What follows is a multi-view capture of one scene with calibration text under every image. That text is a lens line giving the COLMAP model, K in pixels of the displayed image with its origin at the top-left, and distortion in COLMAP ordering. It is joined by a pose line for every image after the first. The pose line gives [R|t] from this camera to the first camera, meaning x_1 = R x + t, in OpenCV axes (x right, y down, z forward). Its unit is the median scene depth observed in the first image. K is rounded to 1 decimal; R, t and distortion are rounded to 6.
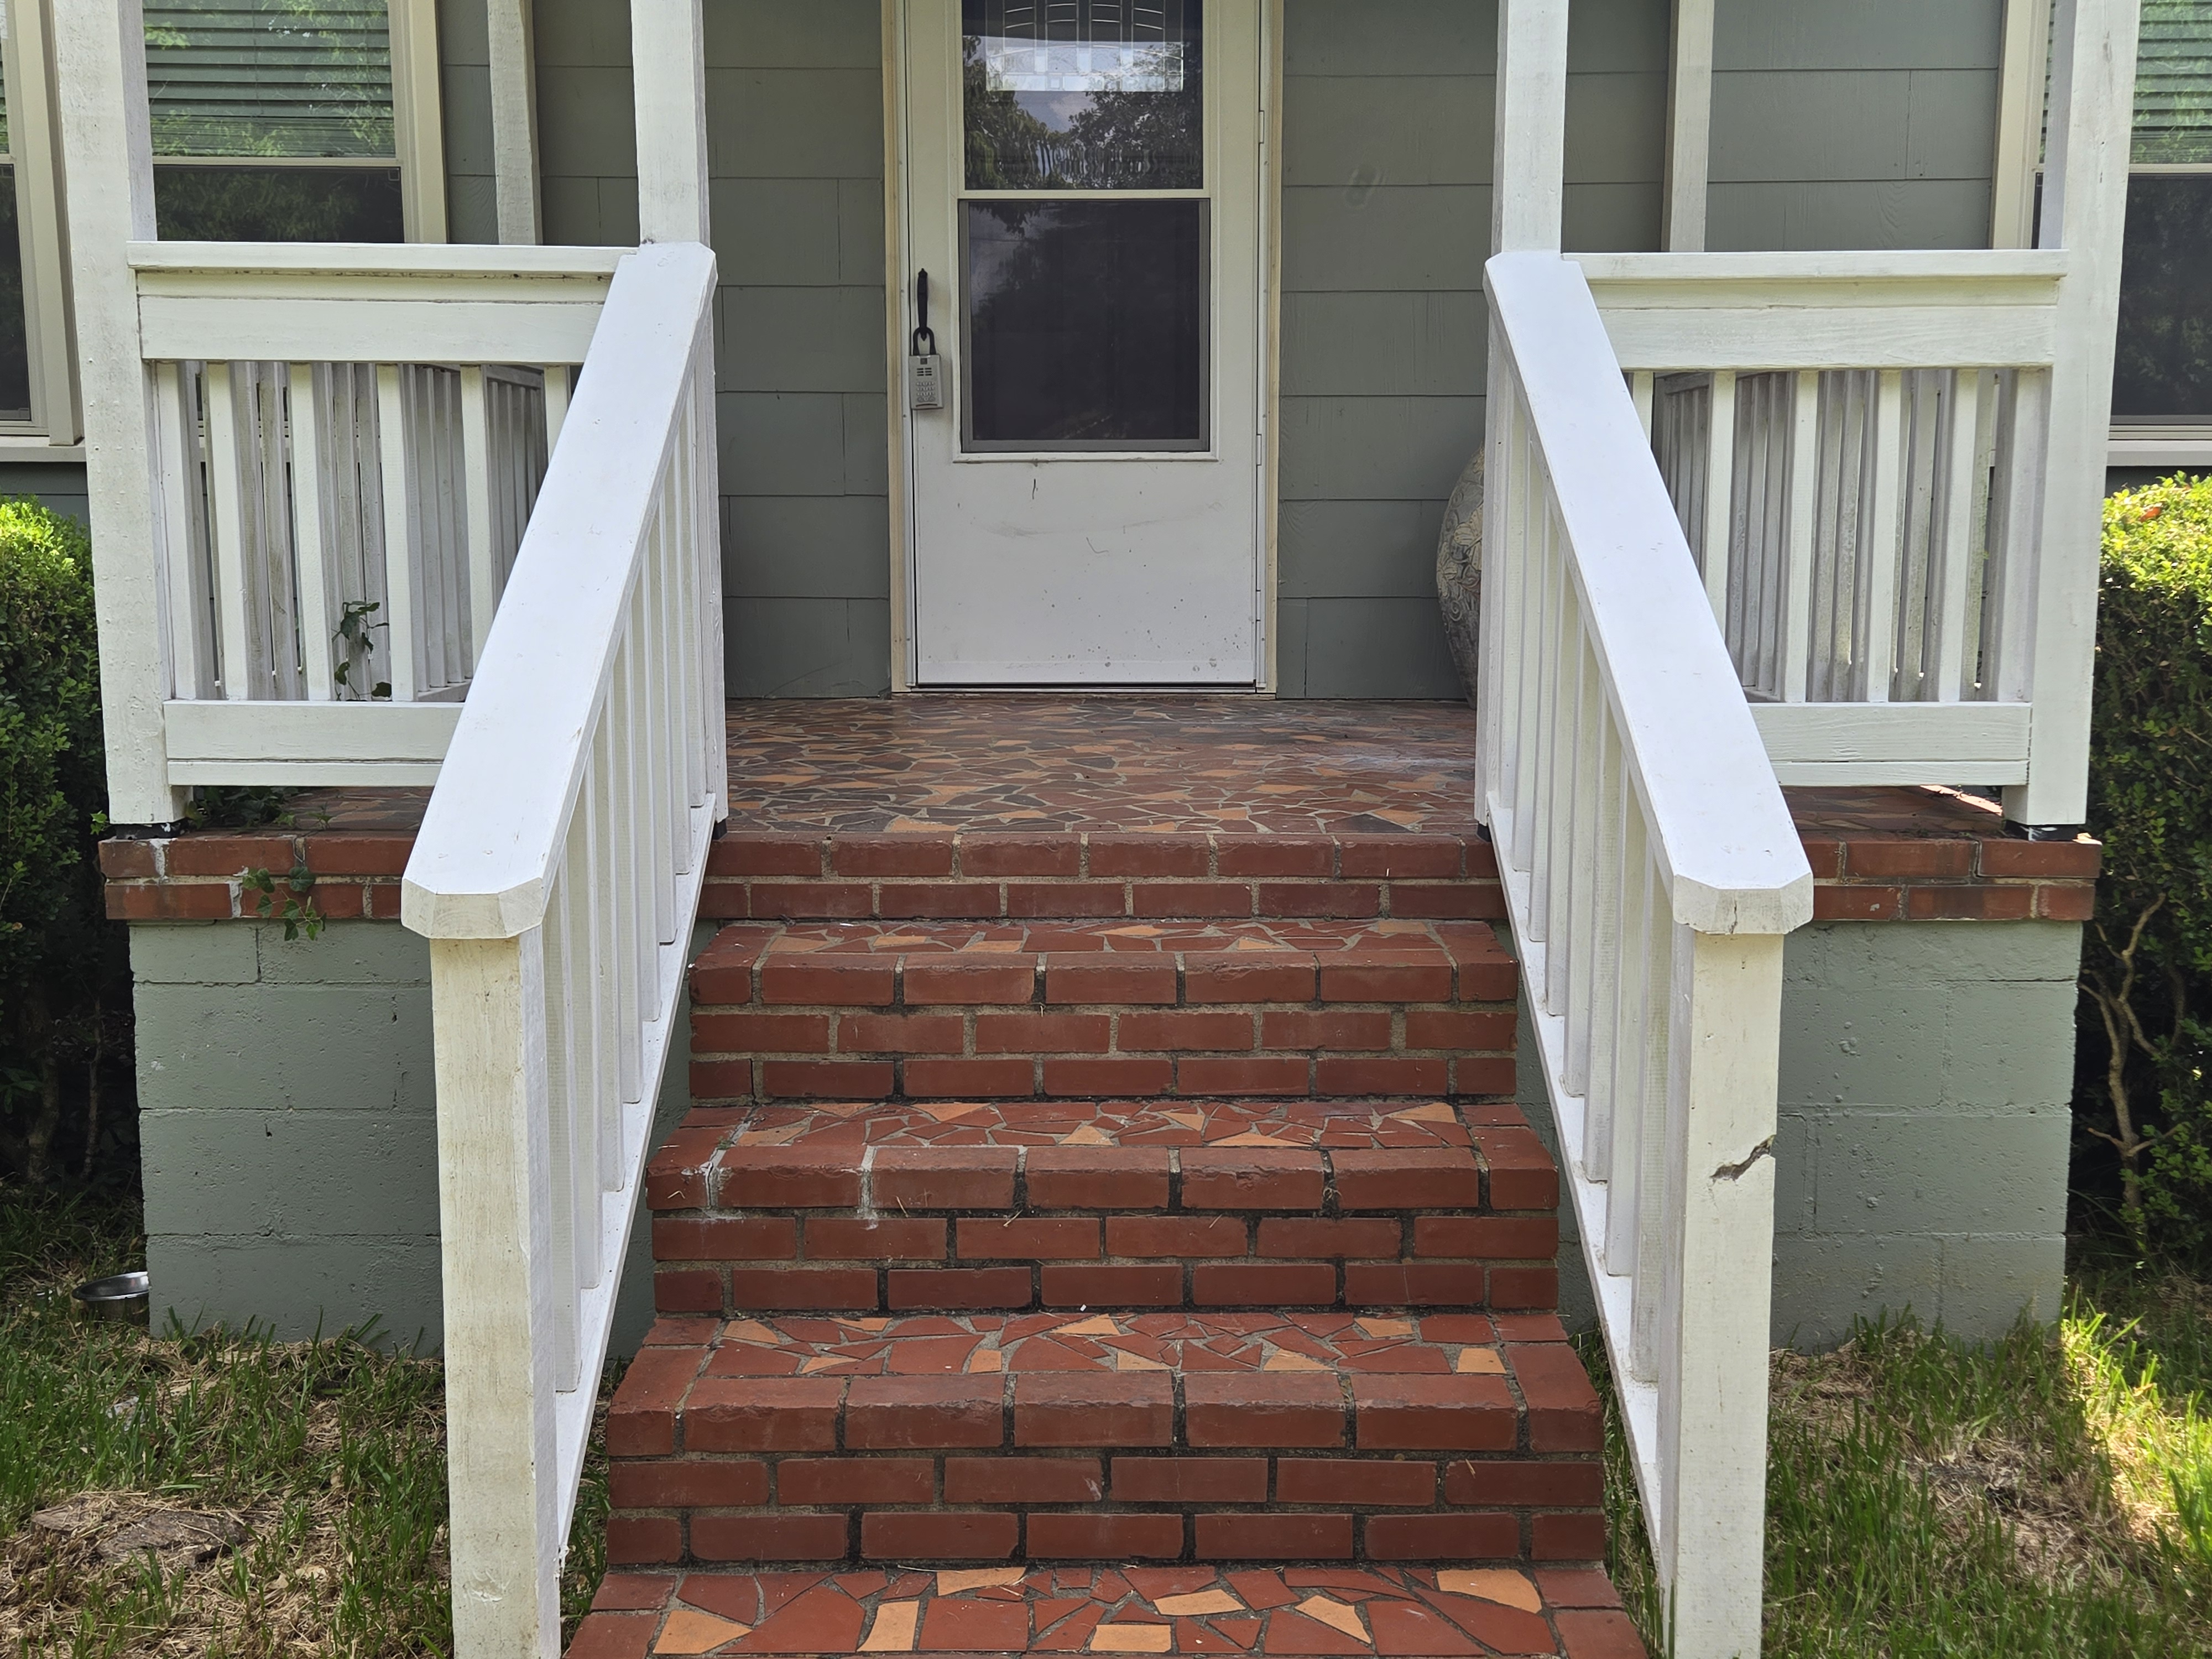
lens RADIAL K [[2175.7, 0, 1099.5], [0, 2175.7, 821.0], [0, 0, 1]] dist [0.052268, 0.000000]
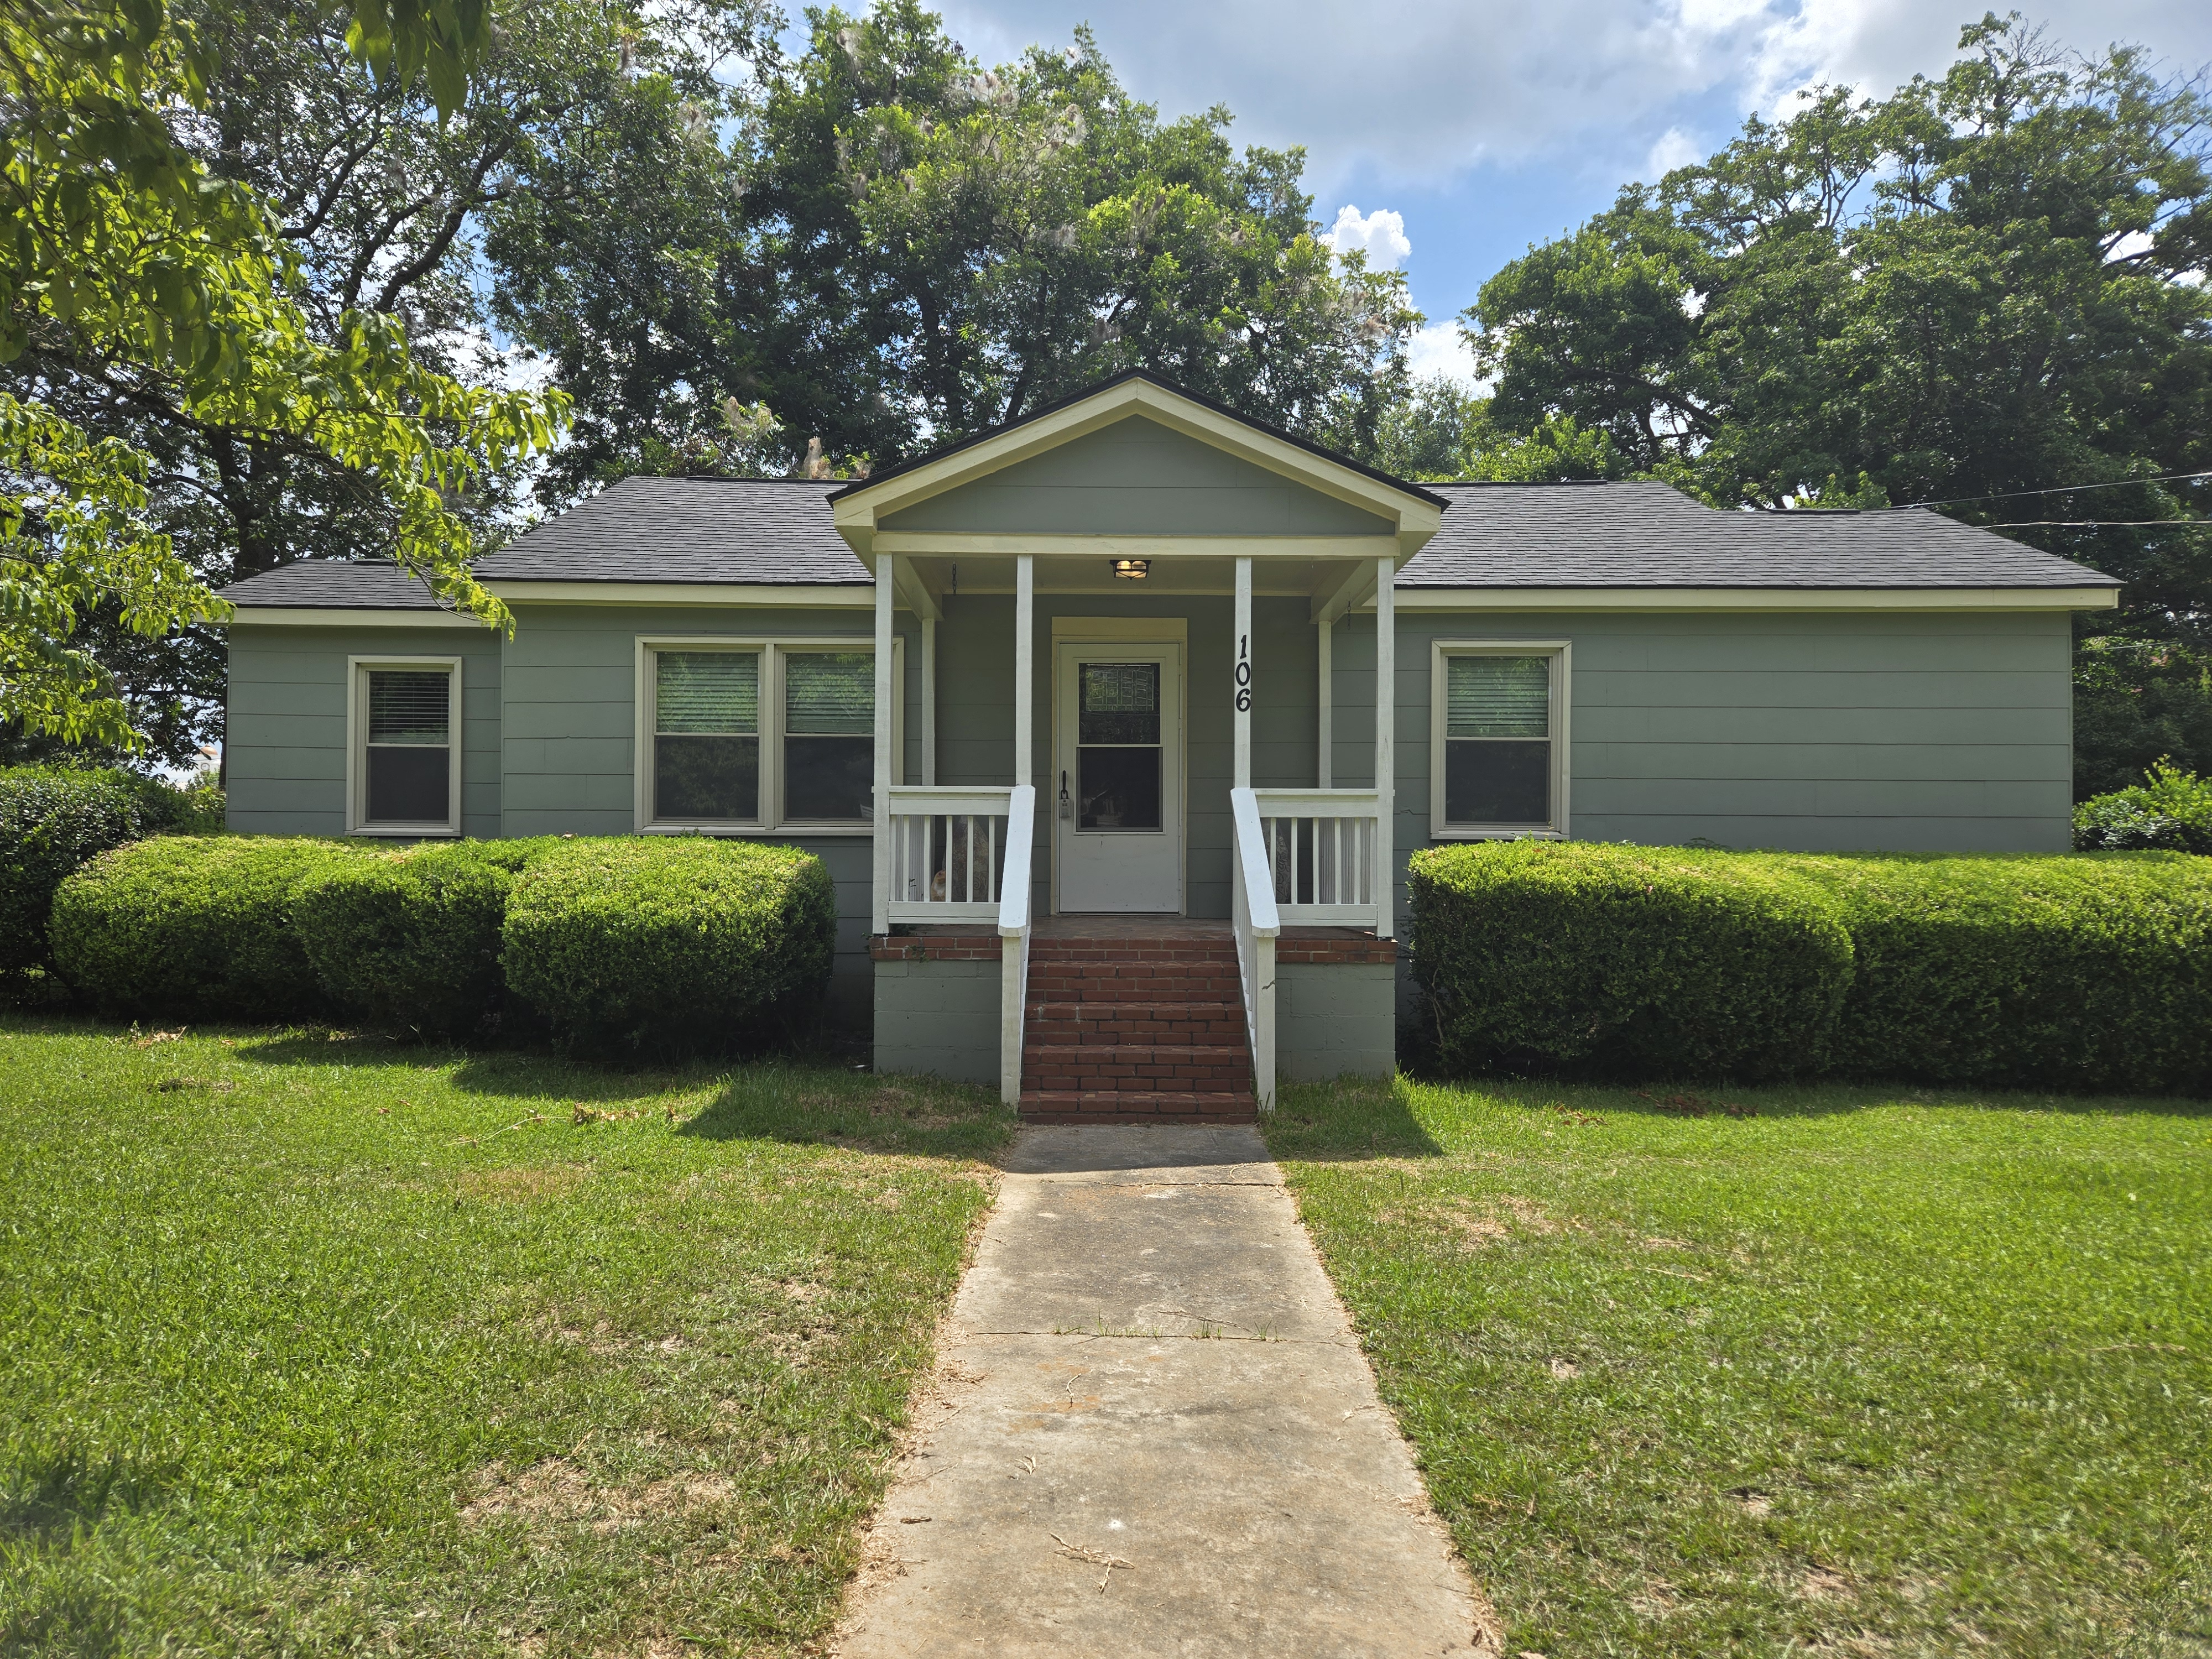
lens RADIAL K [[2175.7, 0, 1105.0], [0, 2175.7, 830.8], [0, 0, 1]] dist [0.052268, 0.000000]
pose [[0.999895, 0.002976, 0.014216, -0.098768], [-0.000815, 0.988732, -0.149695, 0.385391], [-0.014501, 0.149668, 0.988630, -2.735539]]
